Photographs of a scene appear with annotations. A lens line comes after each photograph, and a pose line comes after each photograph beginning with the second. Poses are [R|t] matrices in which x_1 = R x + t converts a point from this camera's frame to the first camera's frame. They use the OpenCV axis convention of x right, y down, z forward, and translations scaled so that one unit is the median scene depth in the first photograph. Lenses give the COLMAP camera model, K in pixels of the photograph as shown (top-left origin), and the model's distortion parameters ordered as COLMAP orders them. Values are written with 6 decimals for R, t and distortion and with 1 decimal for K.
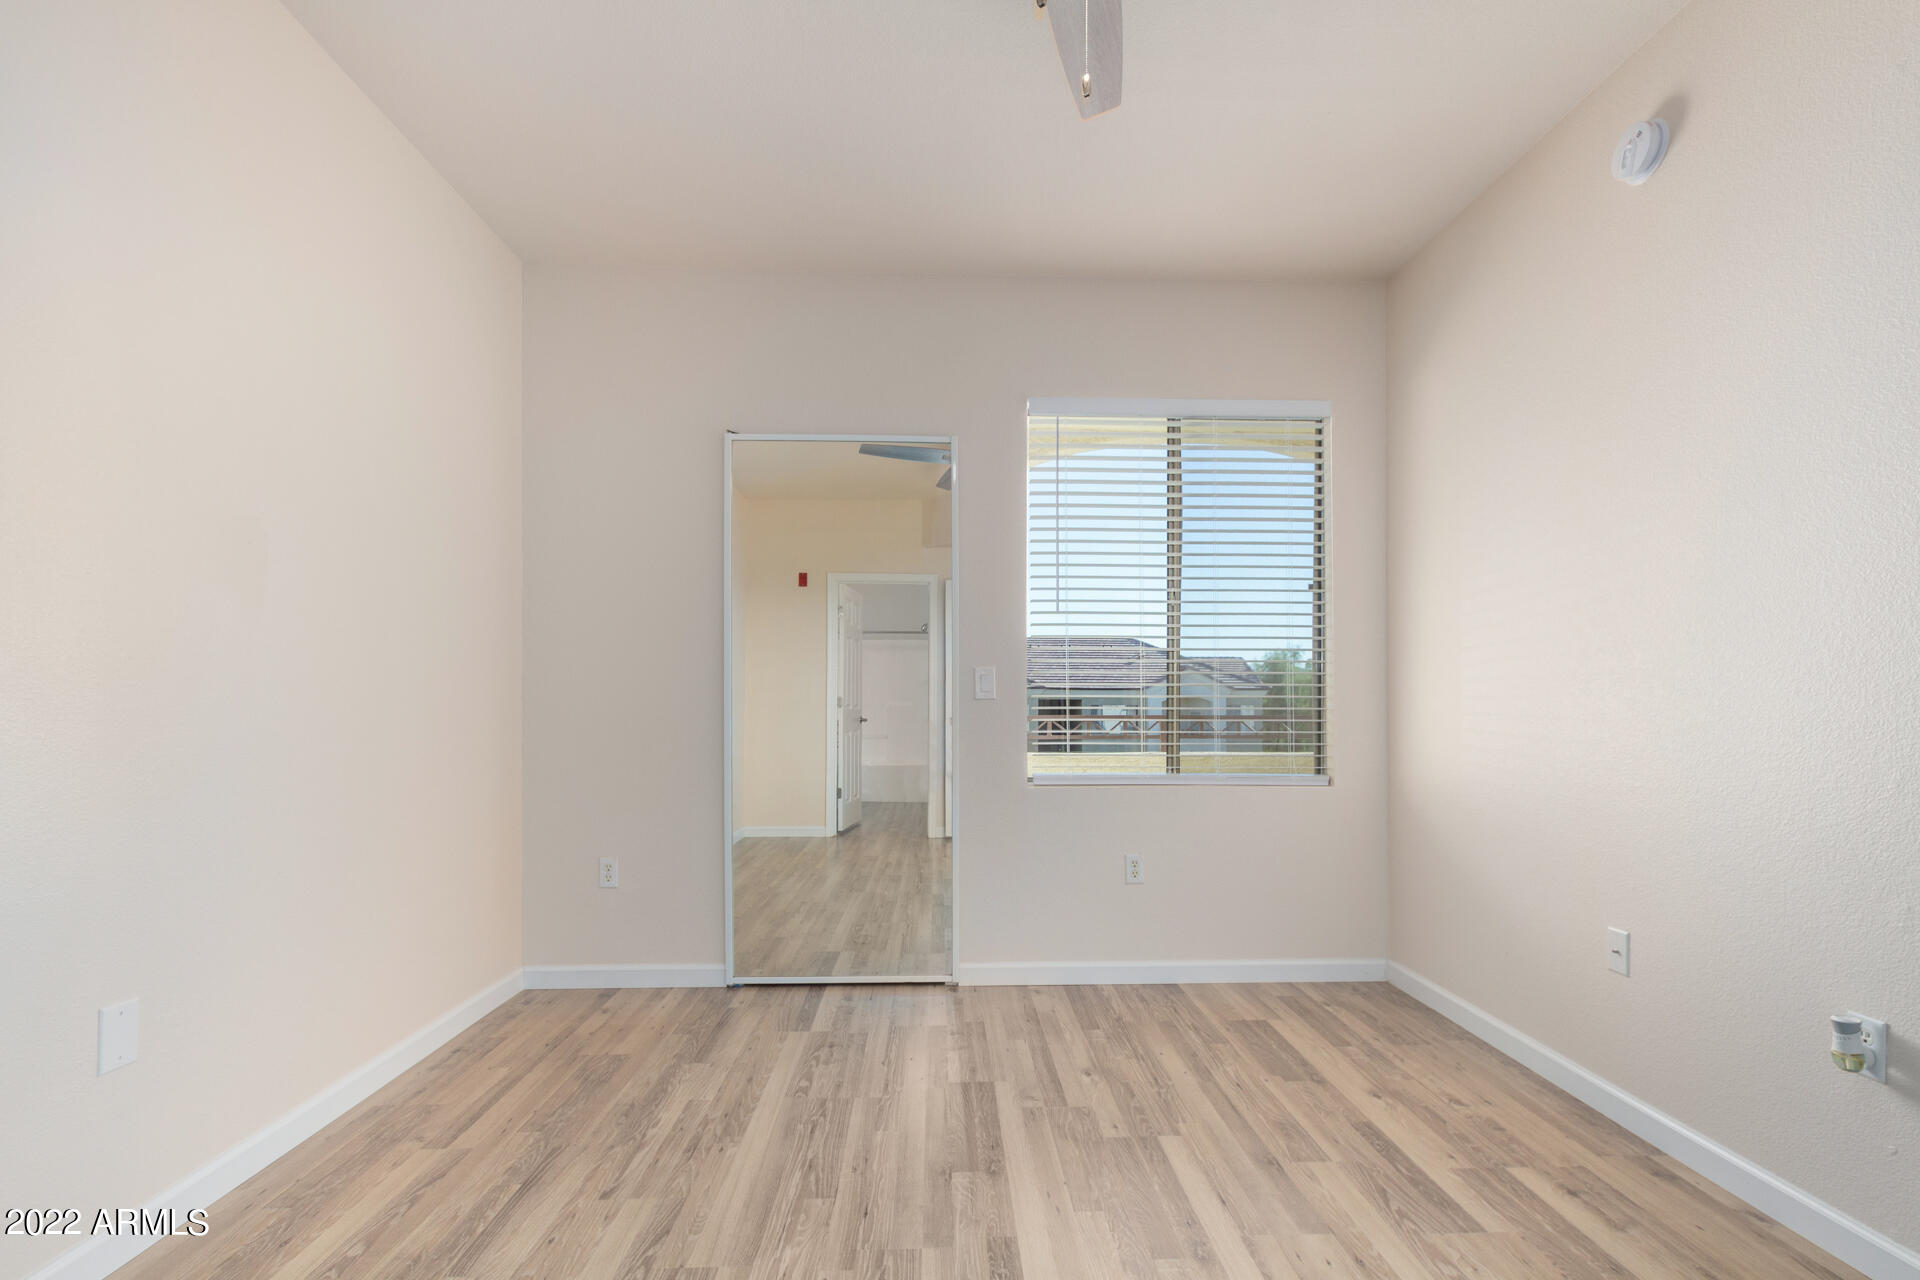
lens RADIAL K [[877.1, 0, 962.5], [0, 877.1, 706.8], [0, 0, 1]] dist [0.008226, 0.000164]
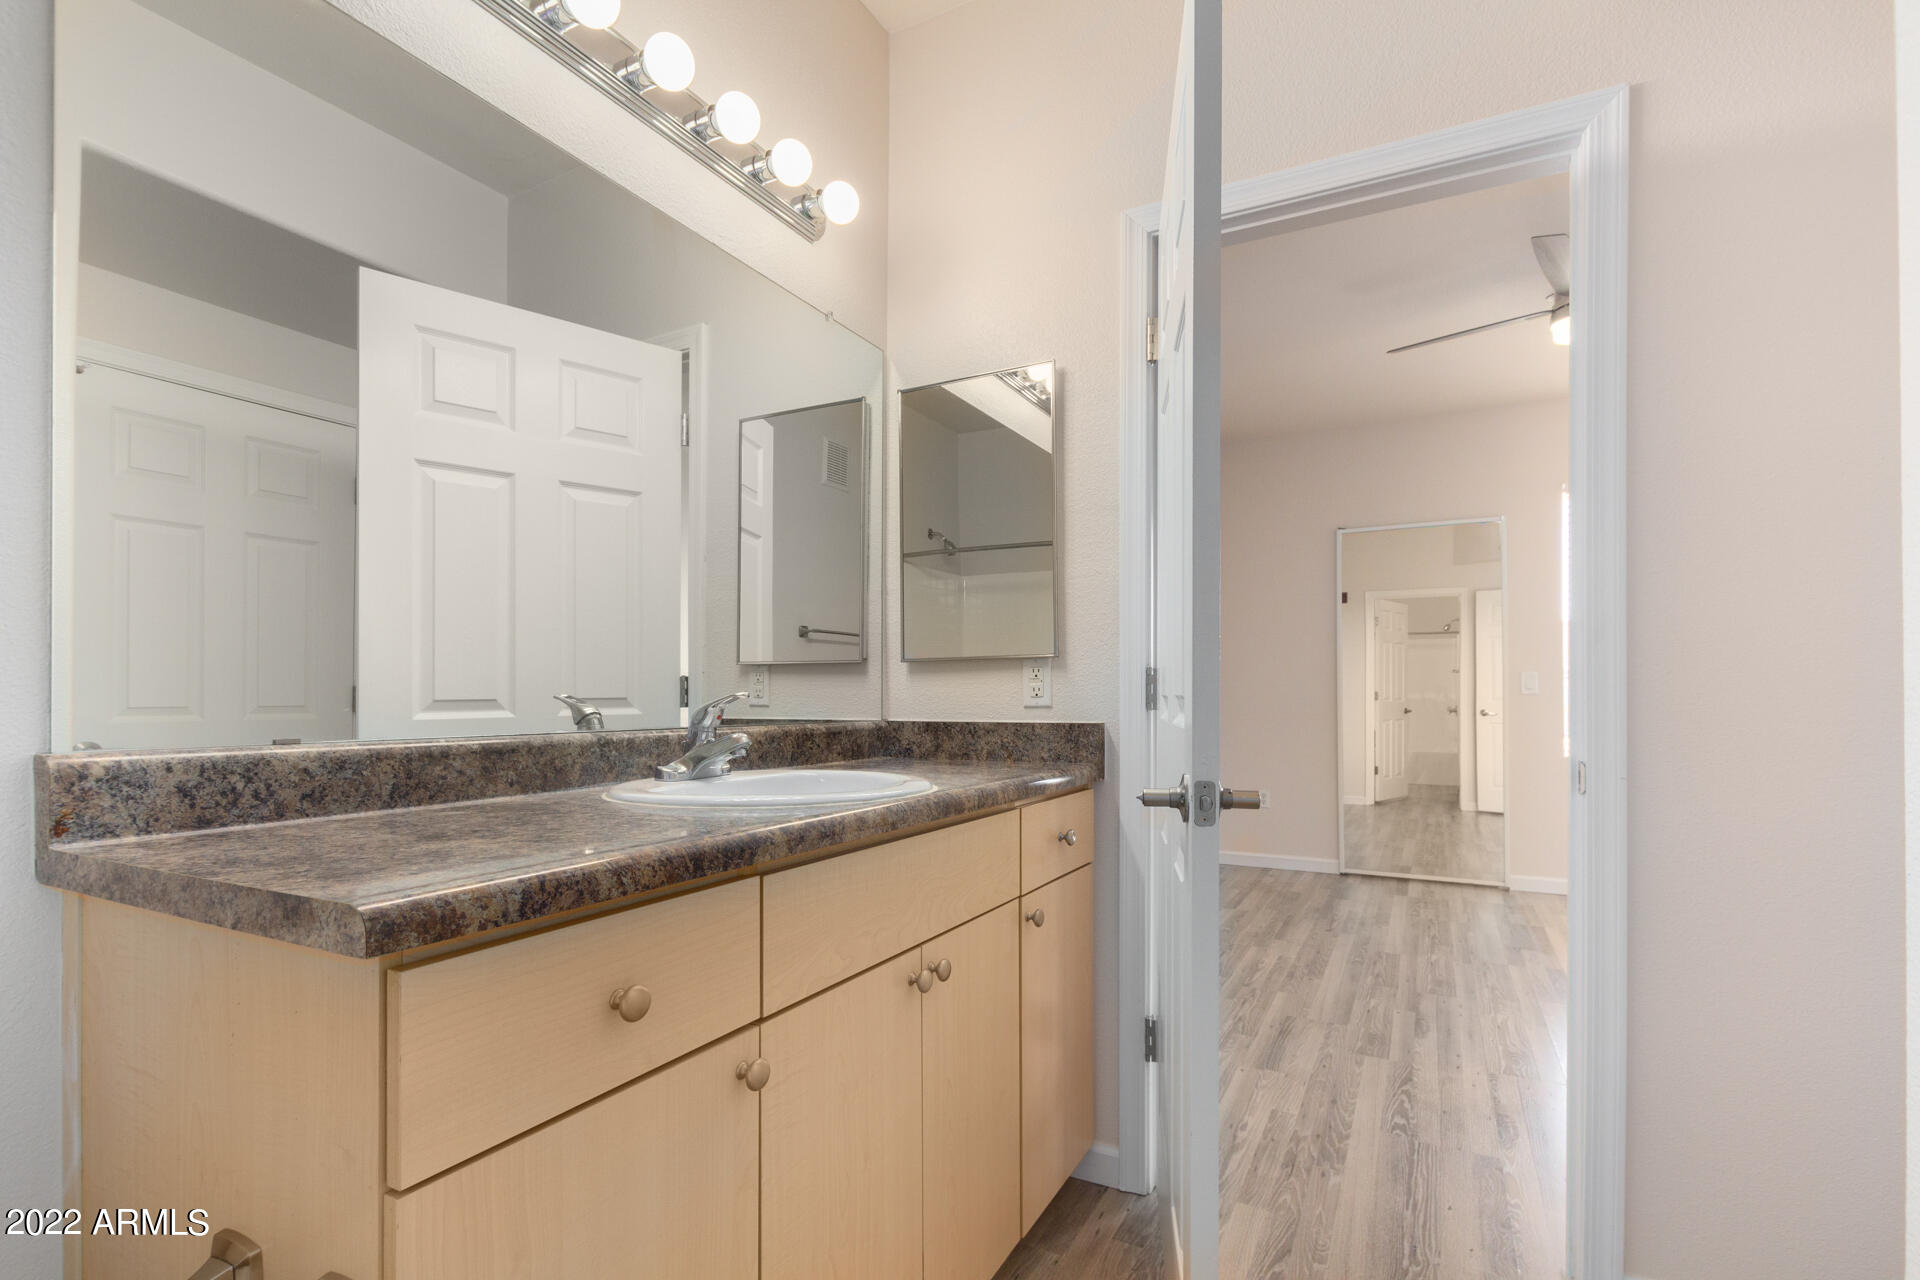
lens RADIAL K [[883.8, 0, 974.3], [0, 883.8, 691.6], [0, 0, 1]] dist [0.013368, -0.005928]
pose [[0.874509, -0.004584, -0.484987, -0.073162], [0.000345, 0.999961, -0.008828, -0.000754], [0.485008, 0.007553, 0.874477, -0.823851]]
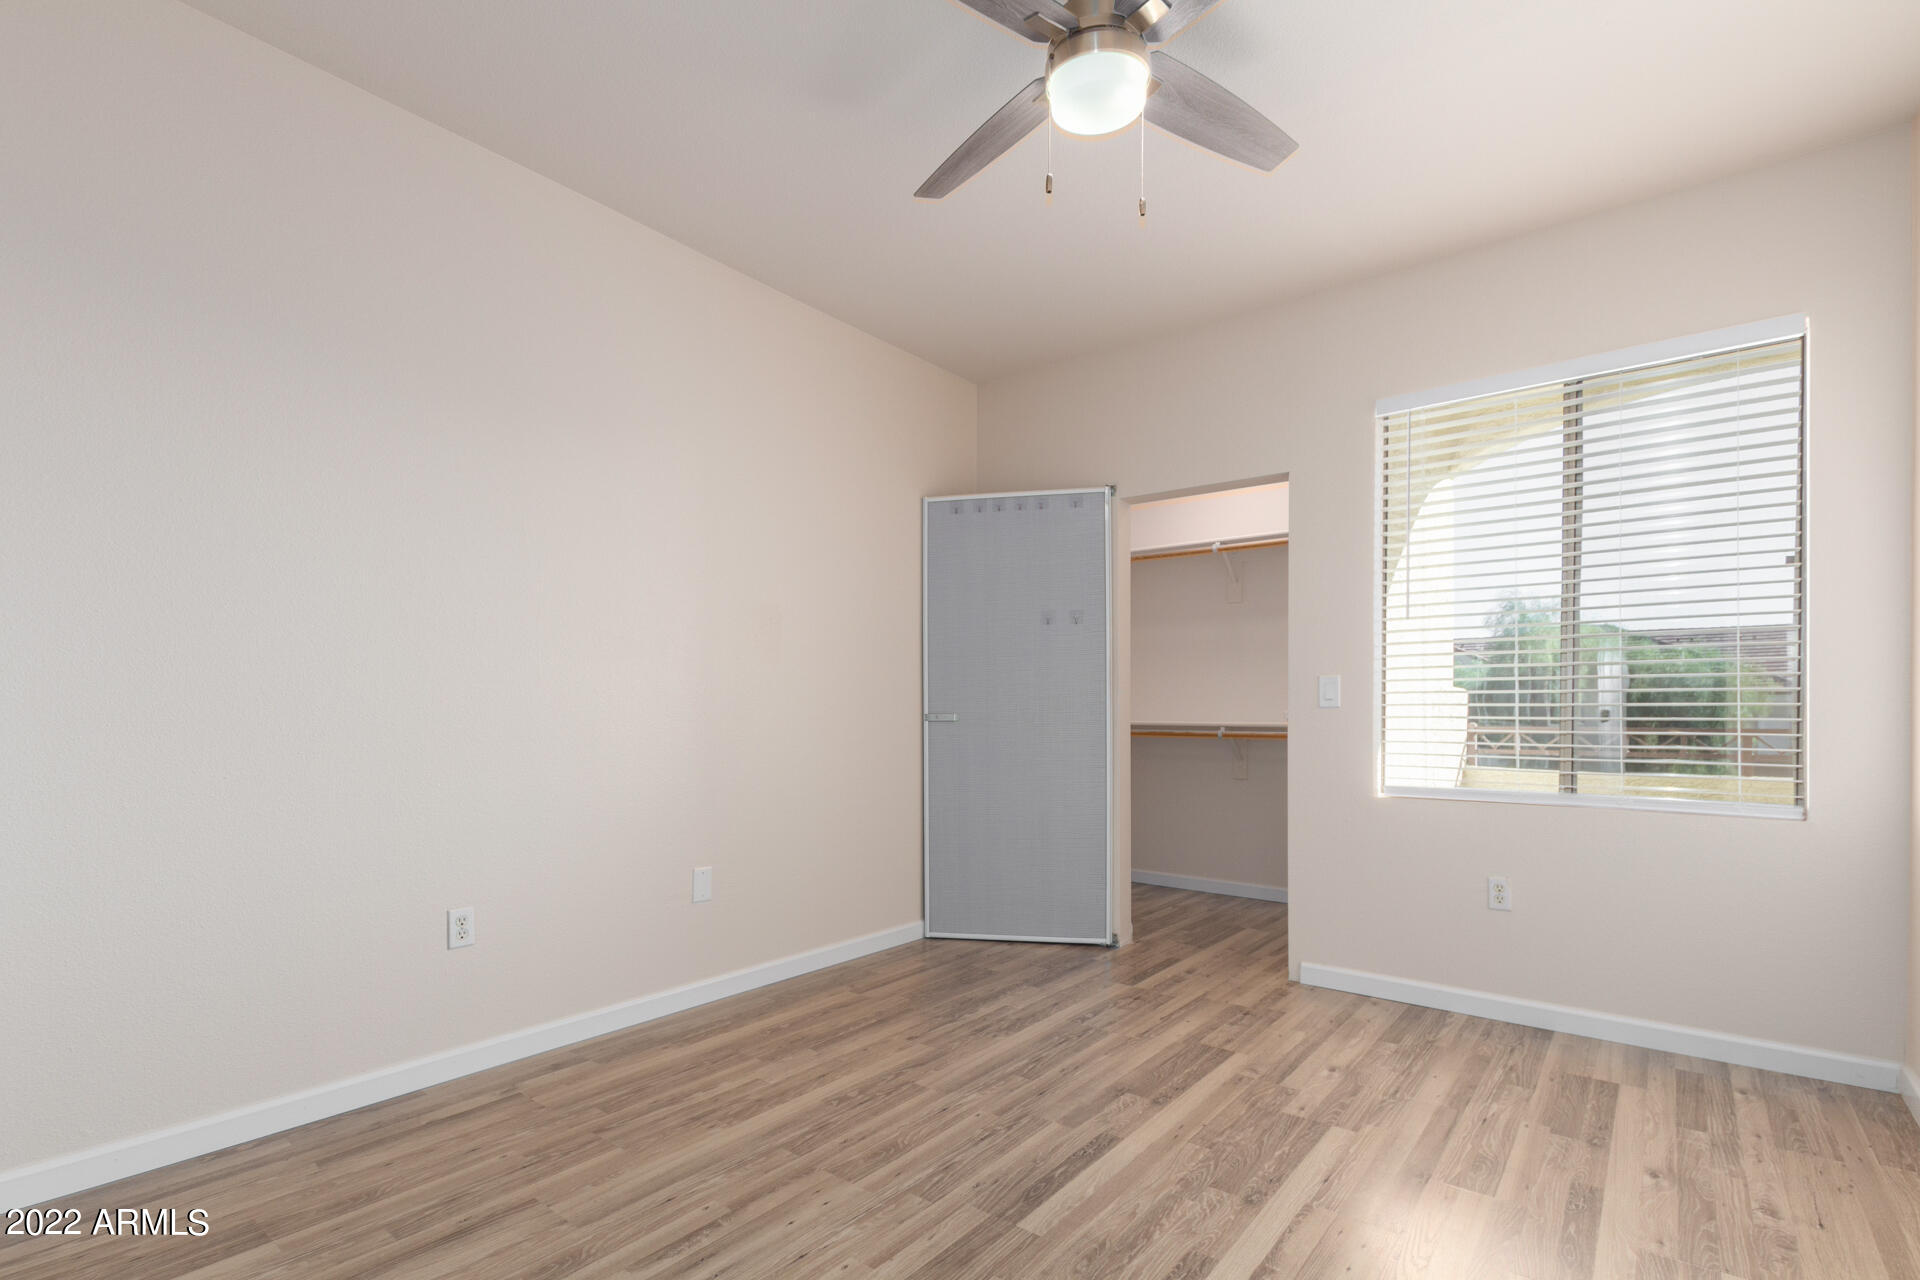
lens RADIAL K [[889.6, 0, 993.5], [0, 889.6, 735.8], [0, 0, 1]] dist [0.022637, -0.015879]
pose [[0.772700, 0.016297, -0.634563, 0.428572], [-0.002580, 0.999743, 0.022534, 0.000865], [0.634767, -0.015775, 0.772543, -0.053642]]
